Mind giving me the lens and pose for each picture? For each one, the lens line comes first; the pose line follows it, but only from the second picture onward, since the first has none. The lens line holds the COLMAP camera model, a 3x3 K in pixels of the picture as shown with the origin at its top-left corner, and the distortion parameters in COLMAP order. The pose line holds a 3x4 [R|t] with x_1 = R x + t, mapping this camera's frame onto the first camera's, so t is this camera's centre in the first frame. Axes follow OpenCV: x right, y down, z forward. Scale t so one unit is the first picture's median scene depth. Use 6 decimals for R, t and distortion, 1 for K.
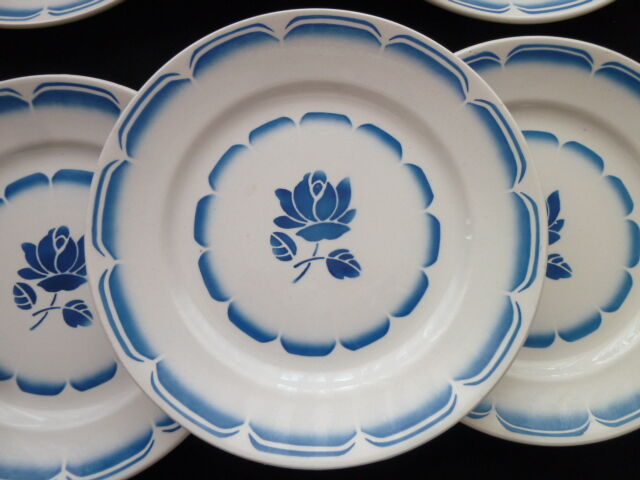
lens RADIAL K [[527.1, 0, 320.0], [0, 527.1, 240.0], [0, 0, 1]] dist [-0.001125, 0.000802]
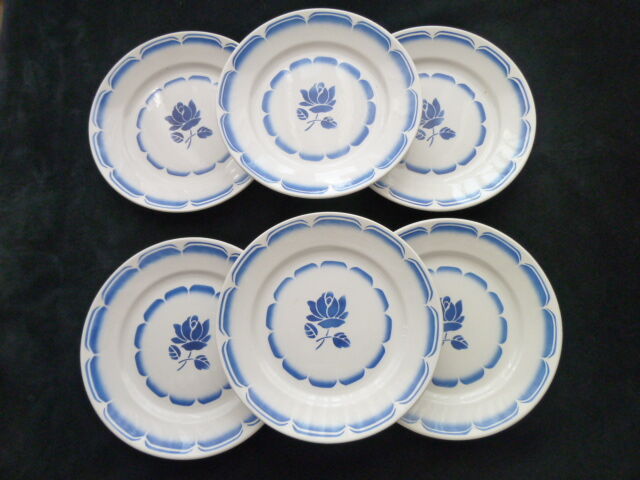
lens RADIAL K [[527.1, 0, 320.0], [0, 527.1, 240.0], [0, 0, 1]] dist [-0.001125, 0.000802]
pose [[0.998575, 0.011113, -0.052197, 0.063028], [-0.015528, 0.996264, -0.084952, -0.158000], [0.051058, 0.085642, 0.995017, -0.983842]]
